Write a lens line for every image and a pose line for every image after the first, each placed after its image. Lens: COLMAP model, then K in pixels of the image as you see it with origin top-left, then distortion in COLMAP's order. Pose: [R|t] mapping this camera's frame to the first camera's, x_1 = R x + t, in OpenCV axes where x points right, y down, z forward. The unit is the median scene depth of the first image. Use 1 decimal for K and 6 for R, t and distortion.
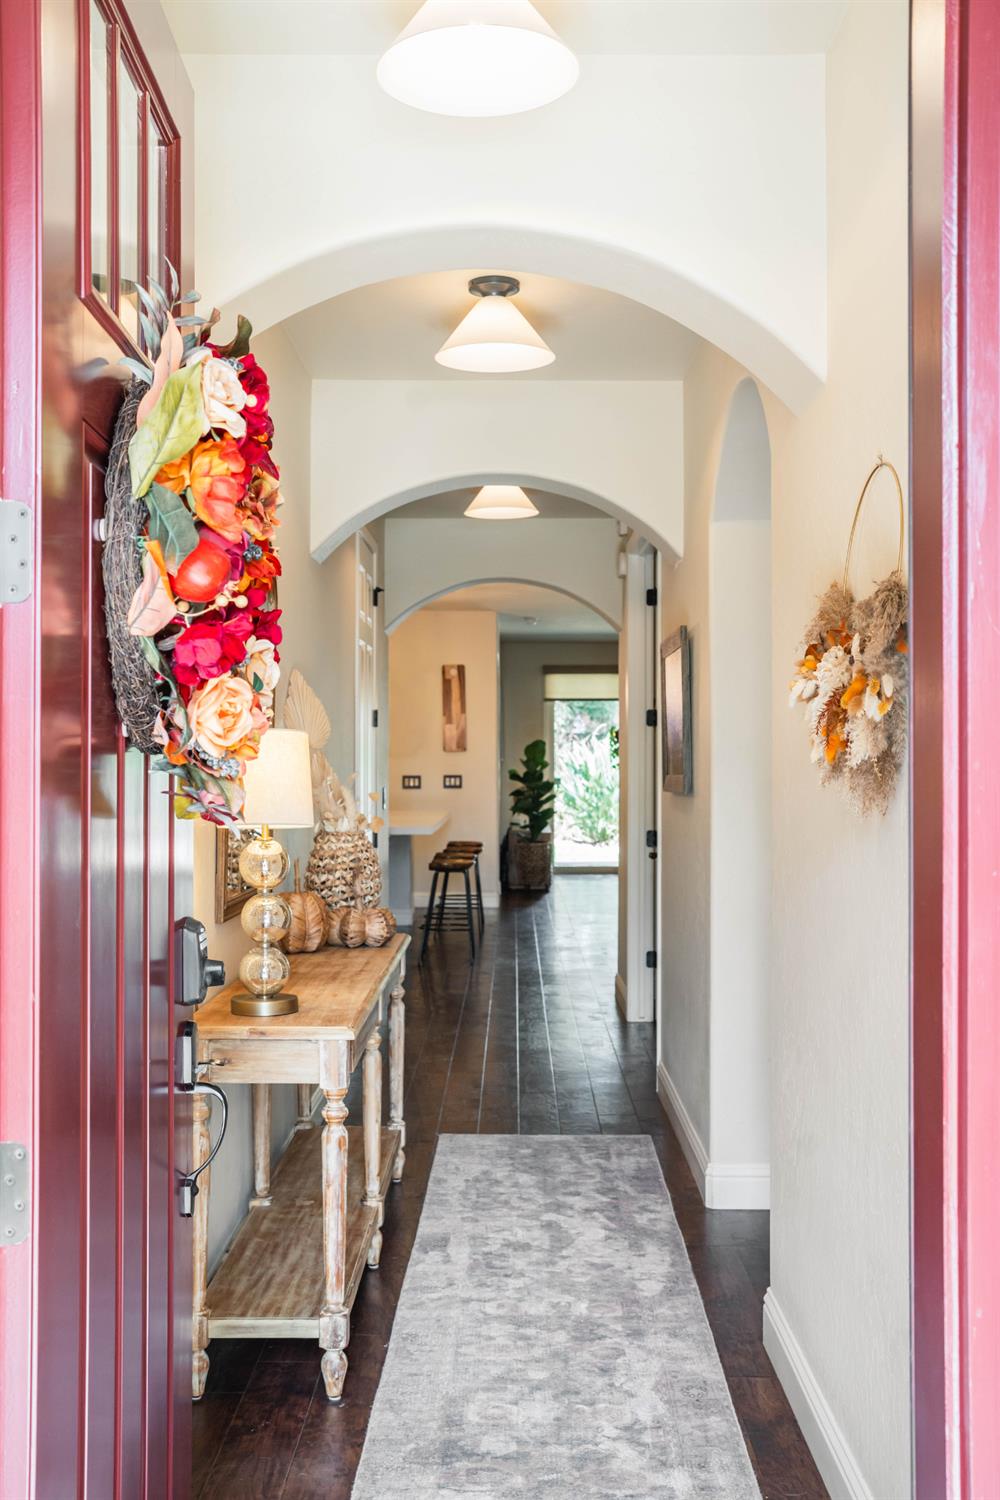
lens RADIAL K [[1483.6, 0, 500.0], [0, 1483.6, 750.0], [0, 0, 1]] dist [-0.061991, 0.113044]
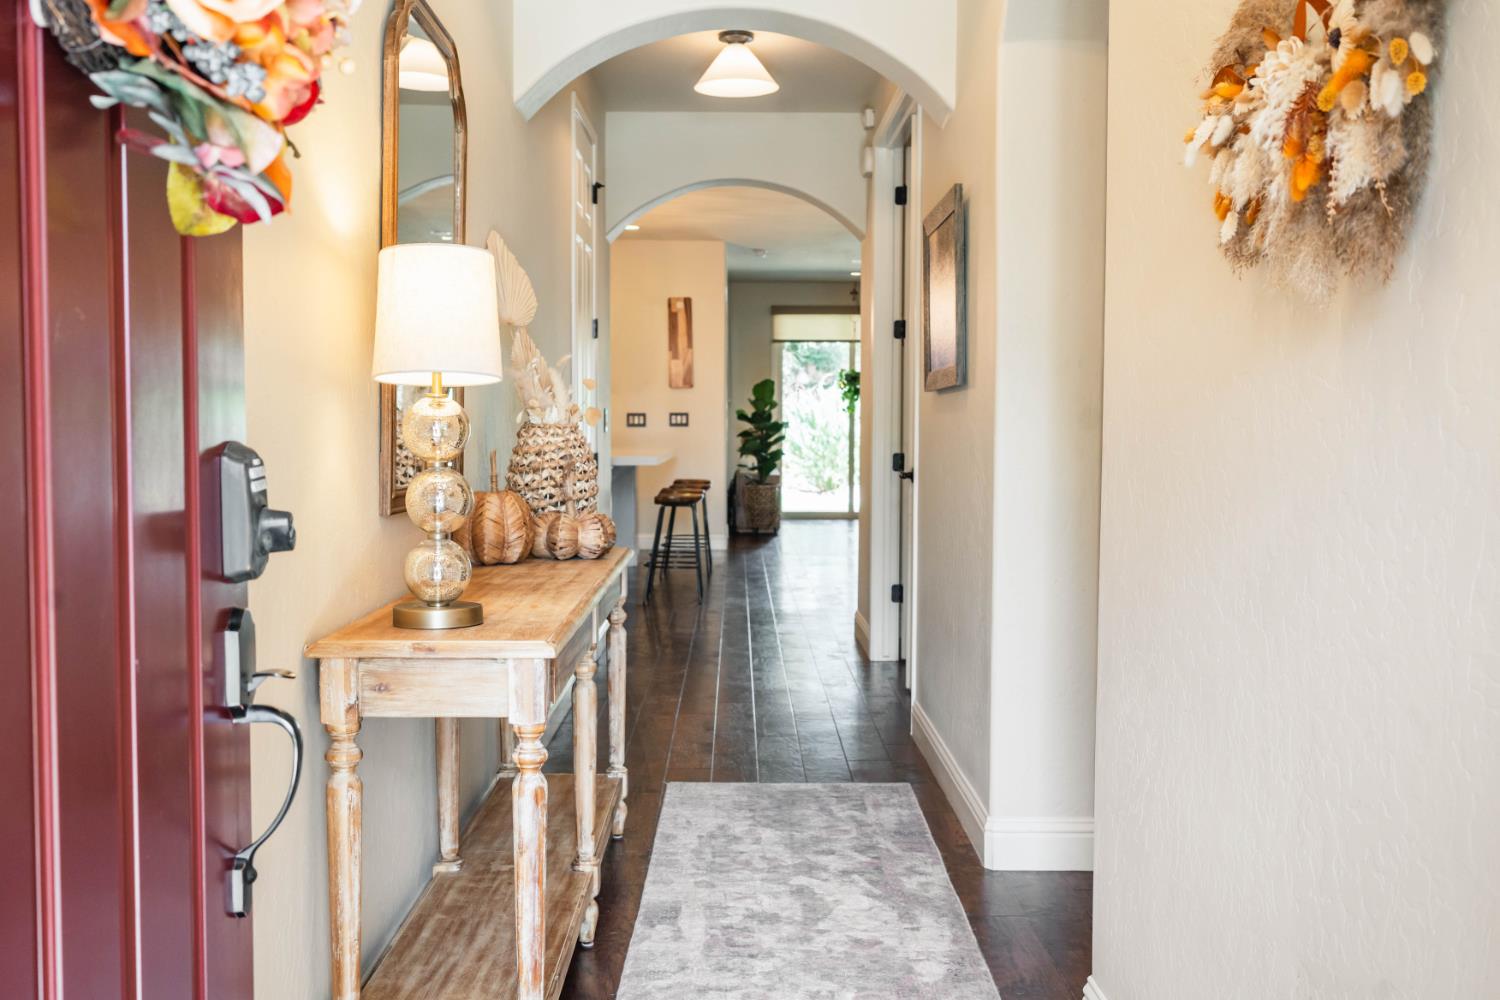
lens RADIAL K [[1483.6, 0, 750.0], [0, 1483.6, 500.0], [0, 0, 1]] dist [-0.061991, 0.113044]
pose [[0.999857, 0.001860, 0.016811, -0.008481], [-0.002980, 0.997757, 0.066870, 0.041605], [-0.016649, -0.066910, 0.997620, 0.164884]]
